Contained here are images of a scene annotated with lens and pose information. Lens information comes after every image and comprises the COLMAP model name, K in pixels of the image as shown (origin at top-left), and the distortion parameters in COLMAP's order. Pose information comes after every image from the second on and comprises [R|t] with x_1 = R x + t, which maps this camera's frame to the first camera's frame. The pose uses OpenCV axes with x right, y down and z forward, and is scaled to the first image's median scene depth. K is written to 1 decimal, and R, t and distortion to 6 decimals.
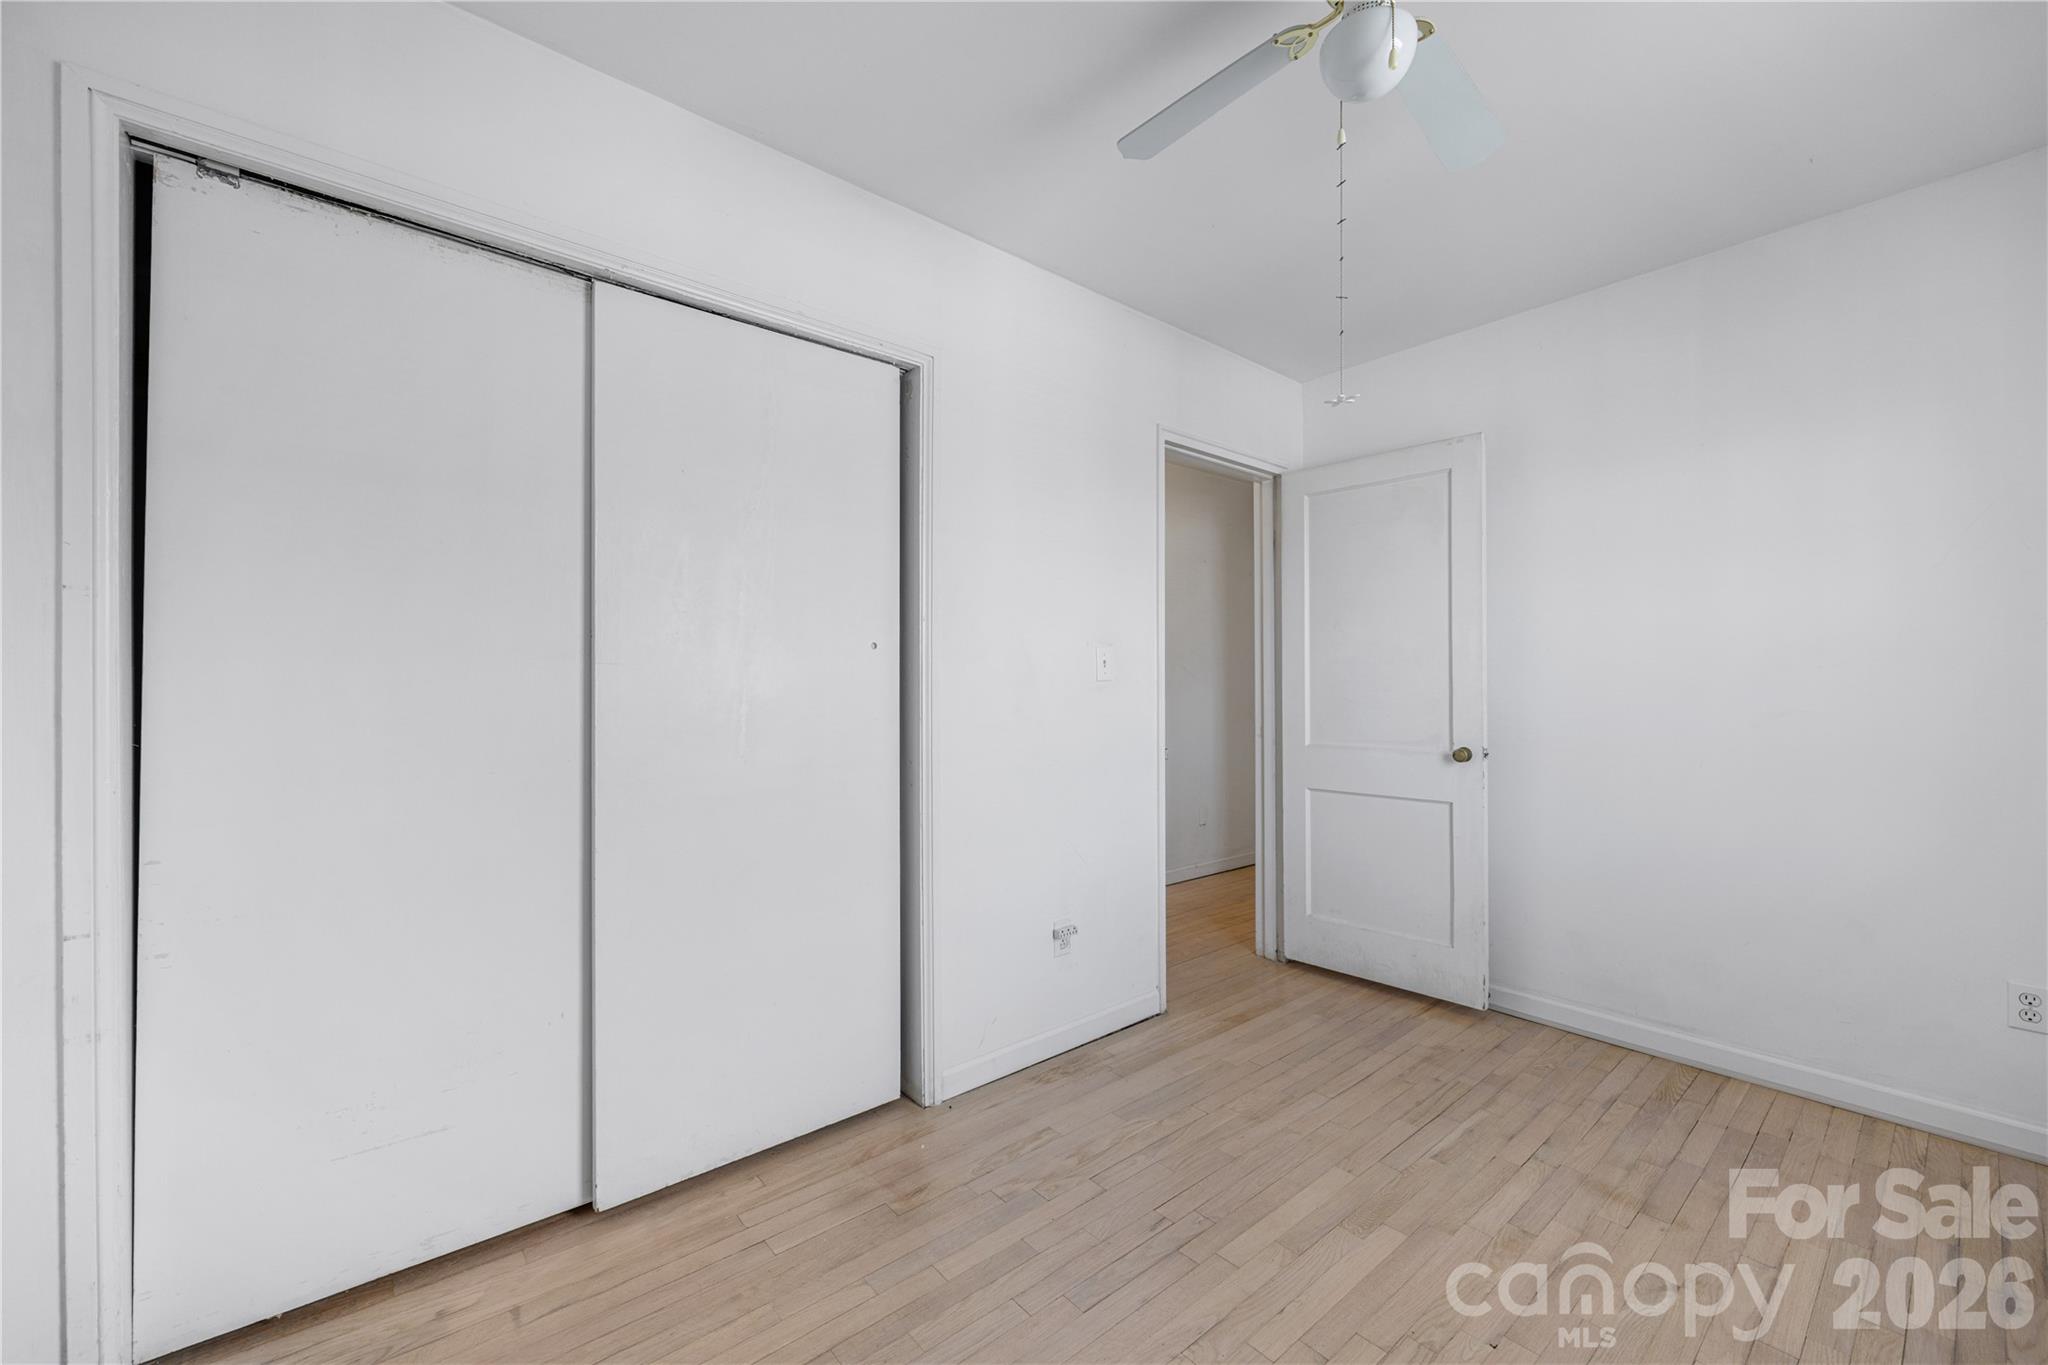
lens RADIAL K [[806.7, 0, 1024.2], [0, 806.7, 674.3], [0, 0, 1]] dist [-0.002202, -0.000595]
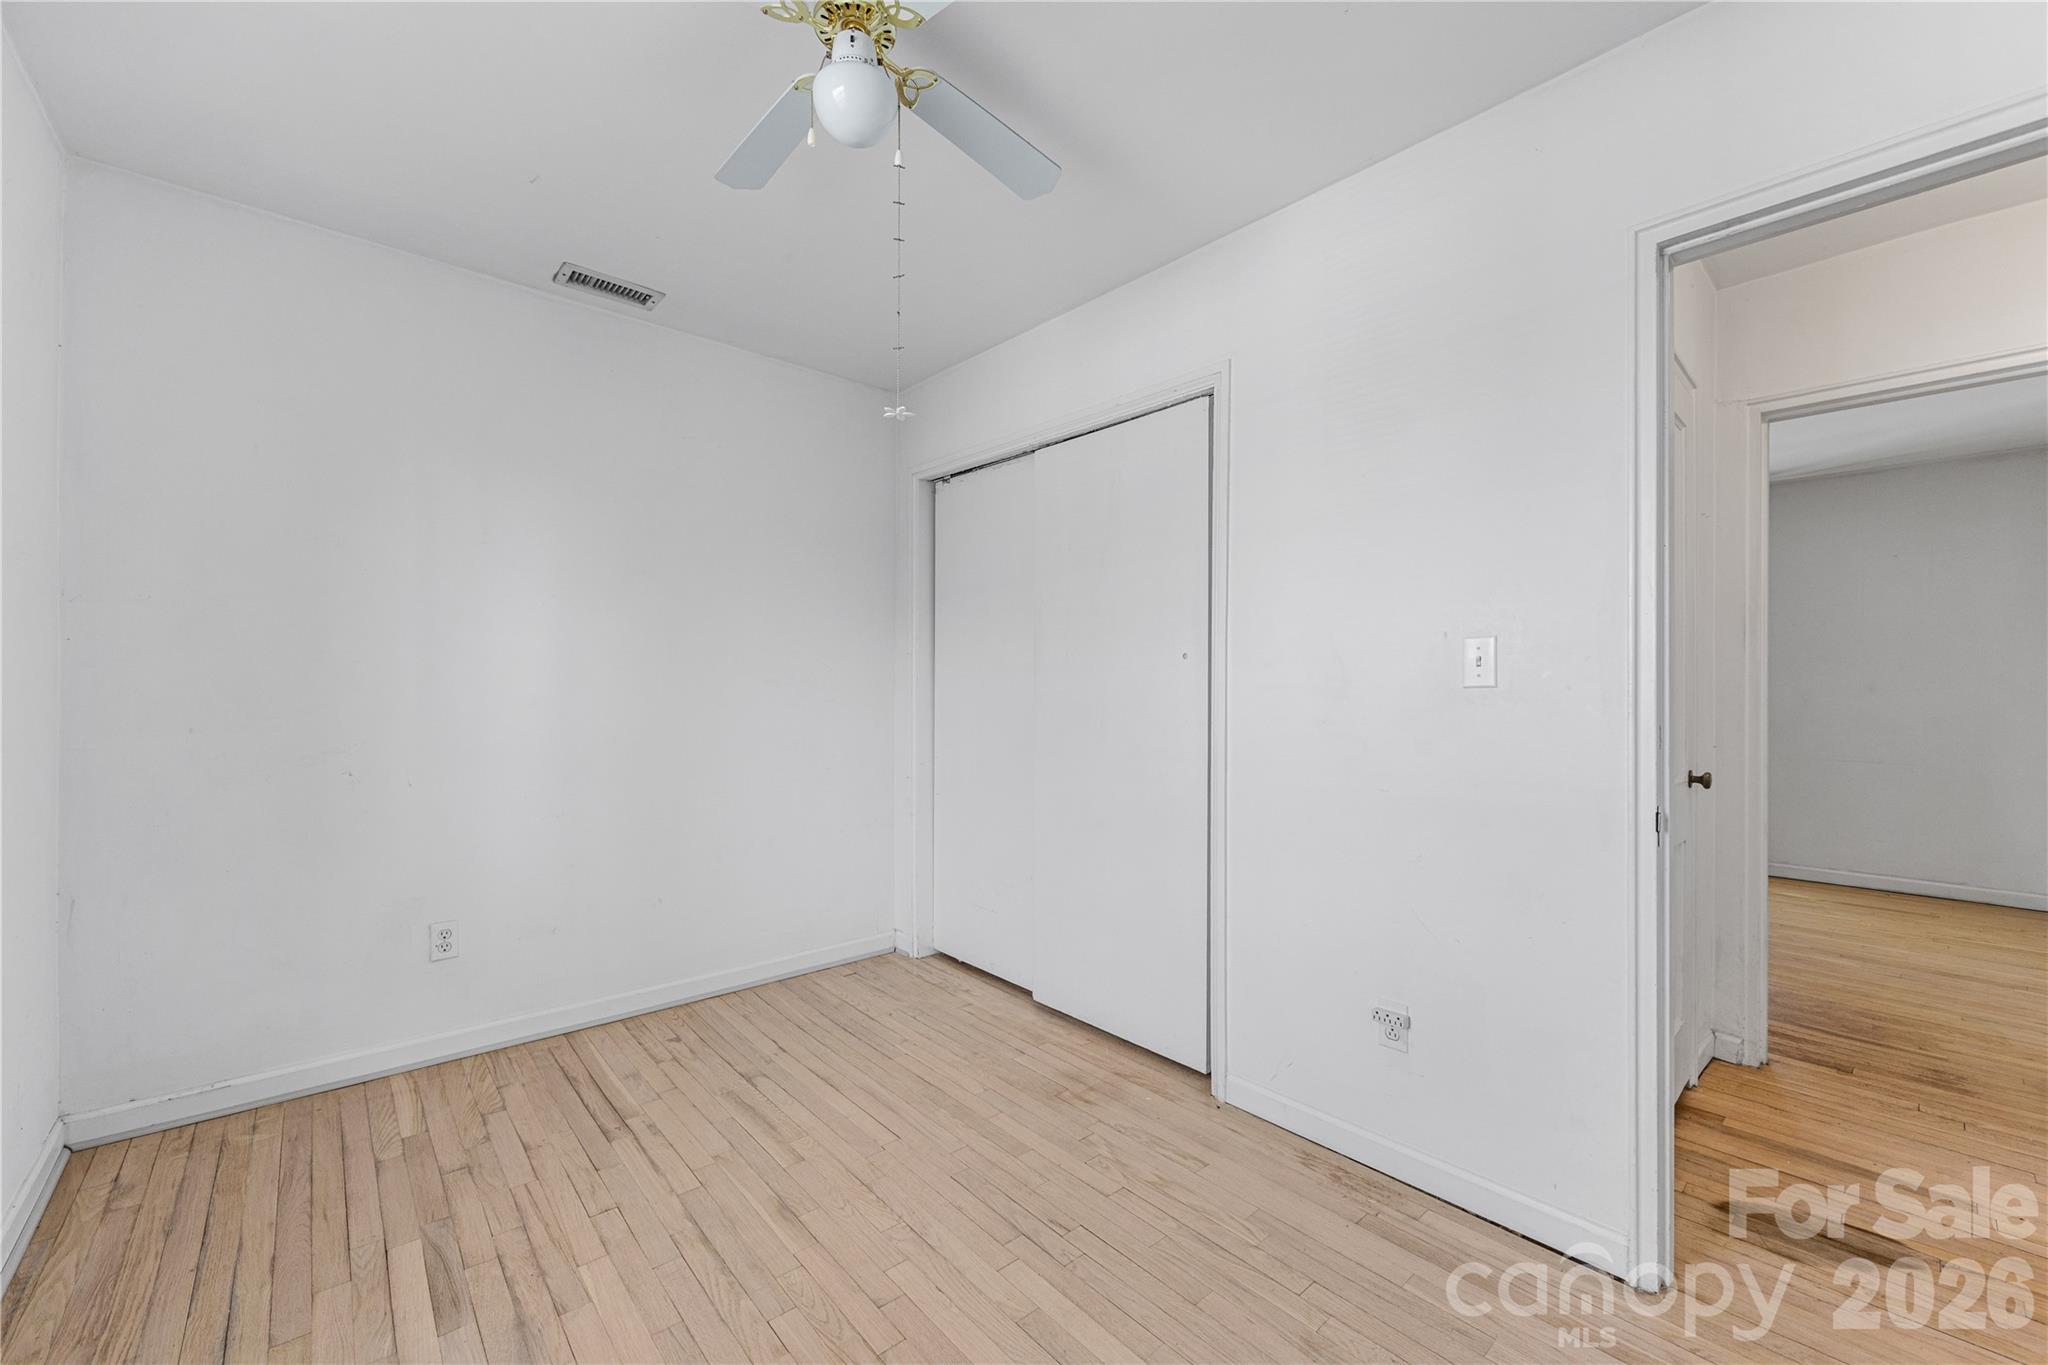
lens RADIAL K [[806.7, 0, 1016.8], [0, 806.7, 685.7], [0, 0, 1]] dist [-0.002202, -0.000595]
pose [[0.021657, -0.007333, -0.999739, 1.123938], [0.003622, 0.999967, -0.007256, 0.016916], [0.999759, -0.003464, 0.021682, 0.888971]]
